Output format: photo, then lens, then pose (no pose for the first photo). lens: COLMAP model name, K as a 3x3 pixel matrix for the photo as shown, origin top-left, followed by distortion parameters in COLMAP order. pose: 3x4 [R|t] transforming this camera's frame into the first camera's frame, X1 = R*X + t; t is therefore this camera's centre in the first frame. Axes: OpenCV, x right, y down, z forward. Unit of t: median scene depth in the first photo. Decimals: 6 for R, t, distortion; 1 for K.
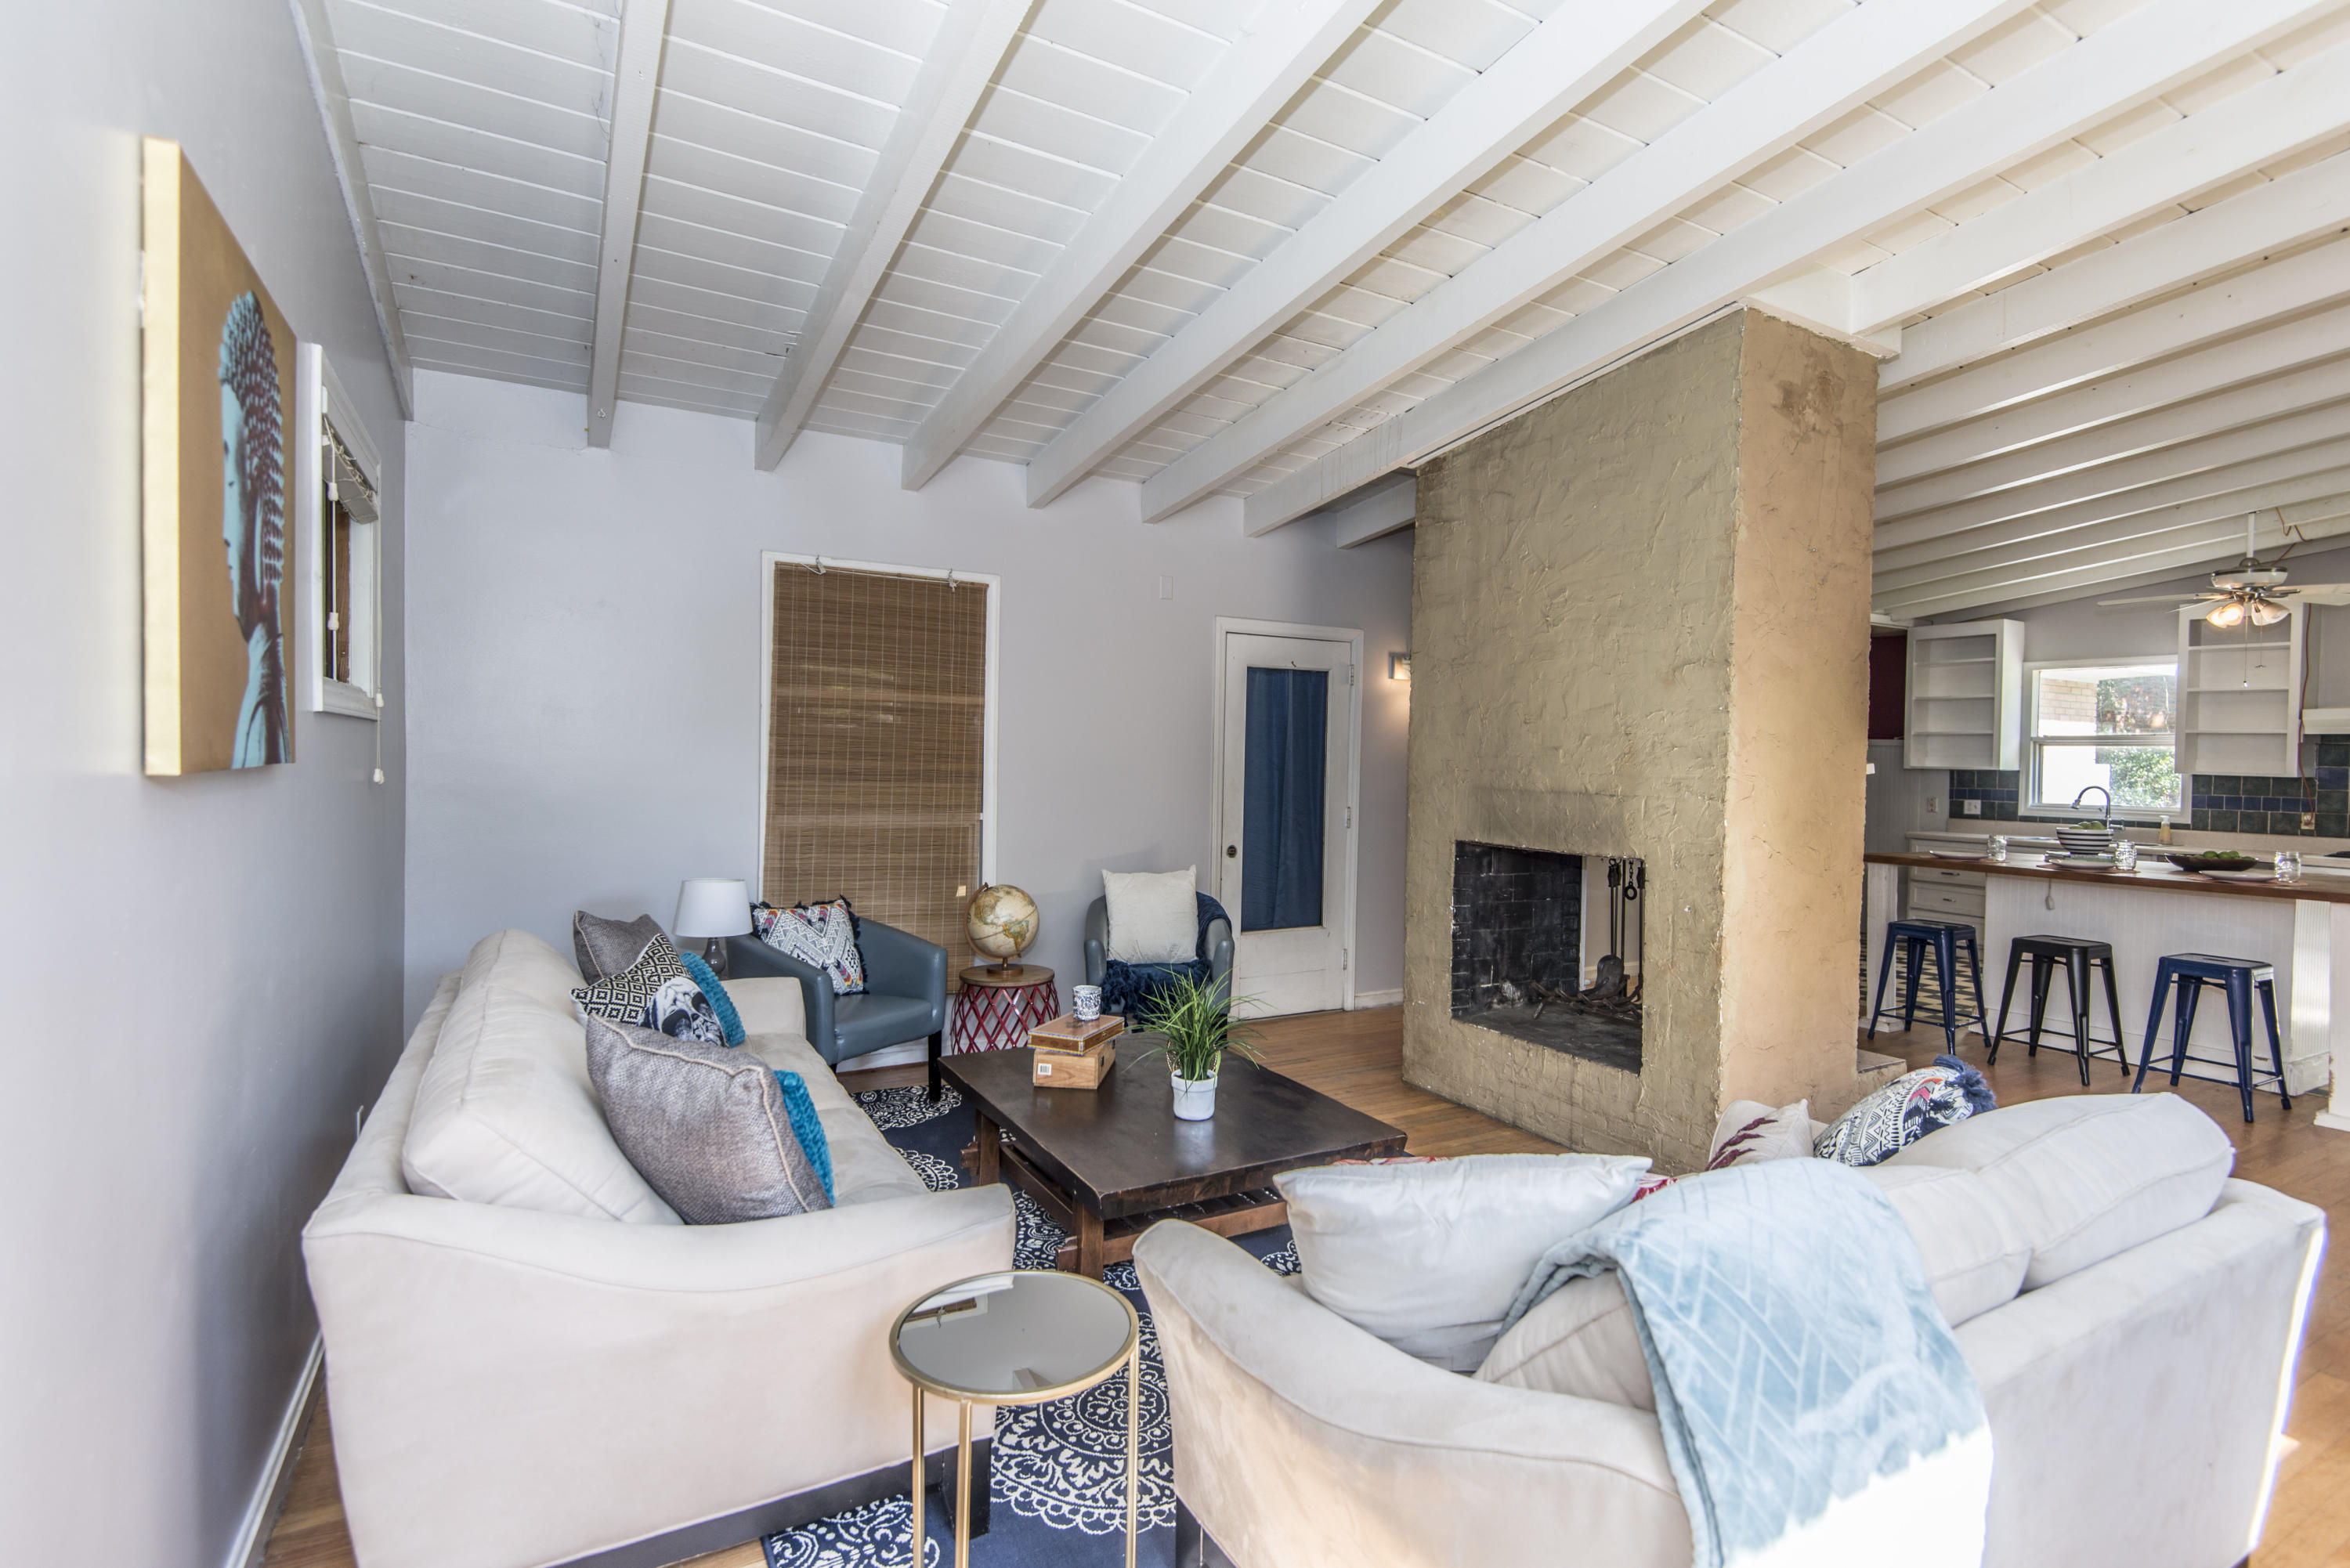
lens RADIAL K [[1132.7, 0, 1175.0], [0, 1132.7, 784.0], [0, 0, 1]] dist [-0.001870, -0.000951]
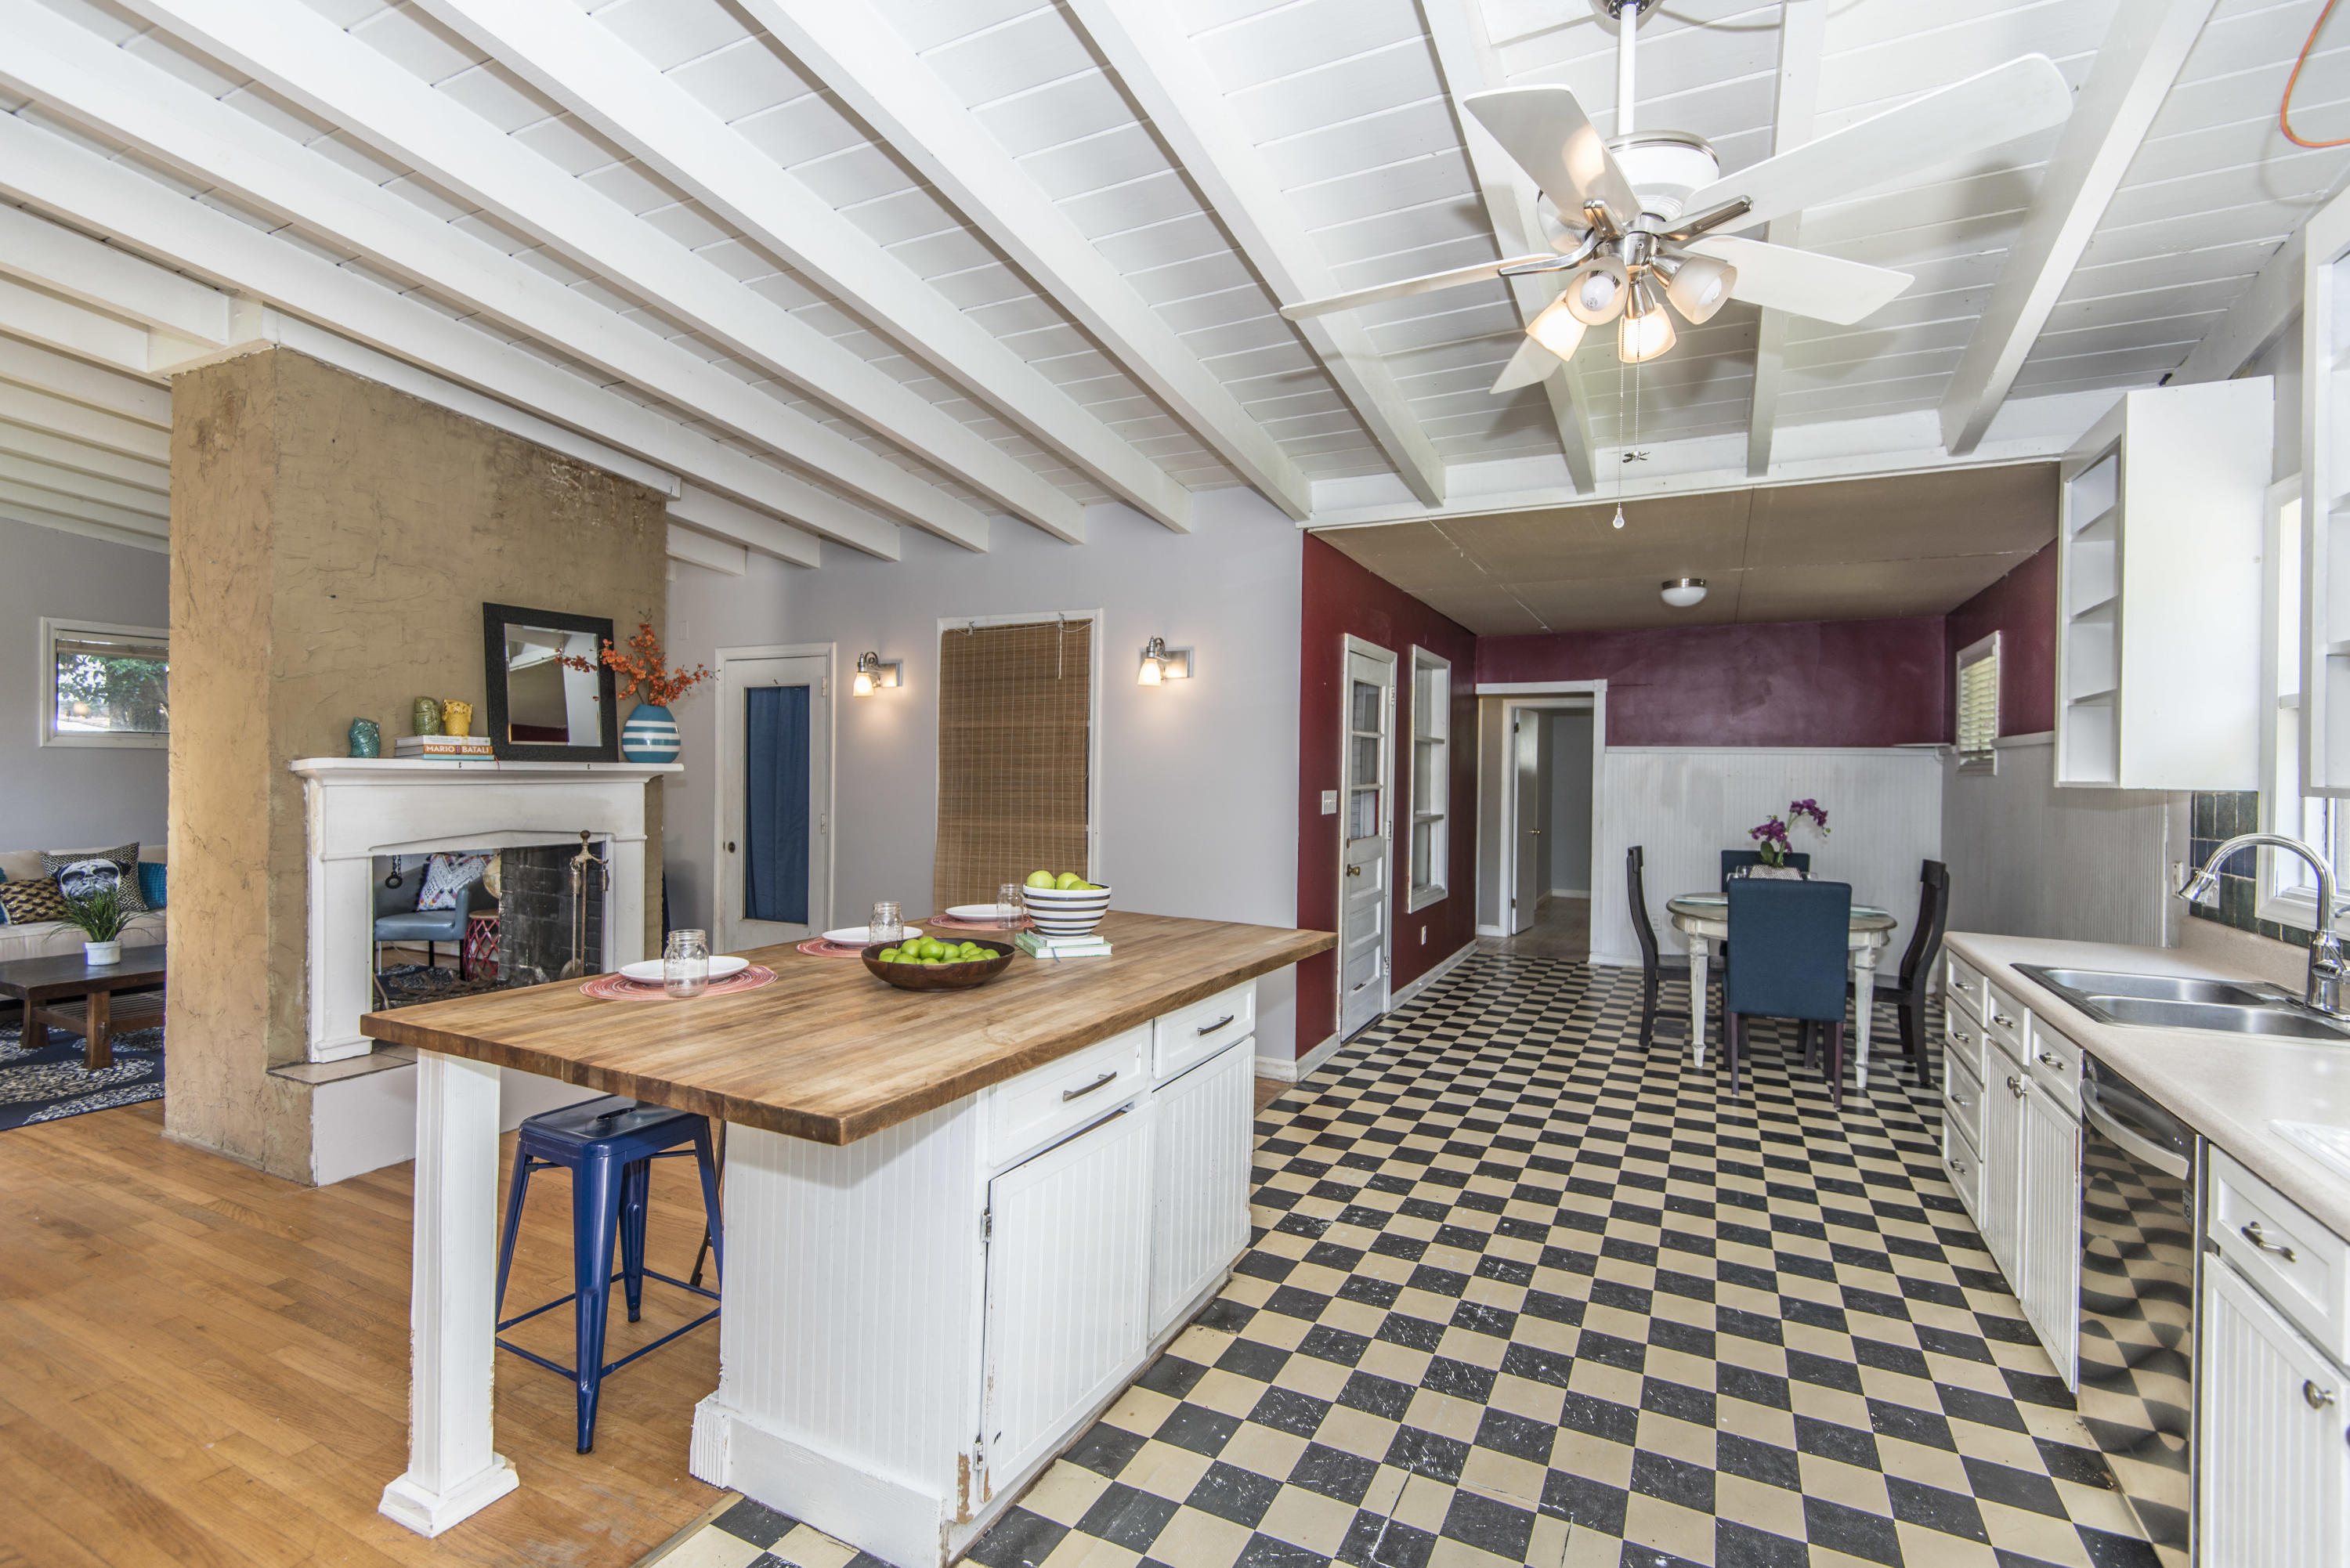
lens RADIAL K [[1064.8, 0, 1173.3], [0, 1064.8, 771.5], [0, 0, 1]] dist [0.002448, 0.000346]
pose [[0.562190, -0.010243, -0.826945, 1.479072], [-0.018848, 0.999505, -0.025194, 0.001047], [0.826793, 0.029750, 0.561719, 0.919497]]
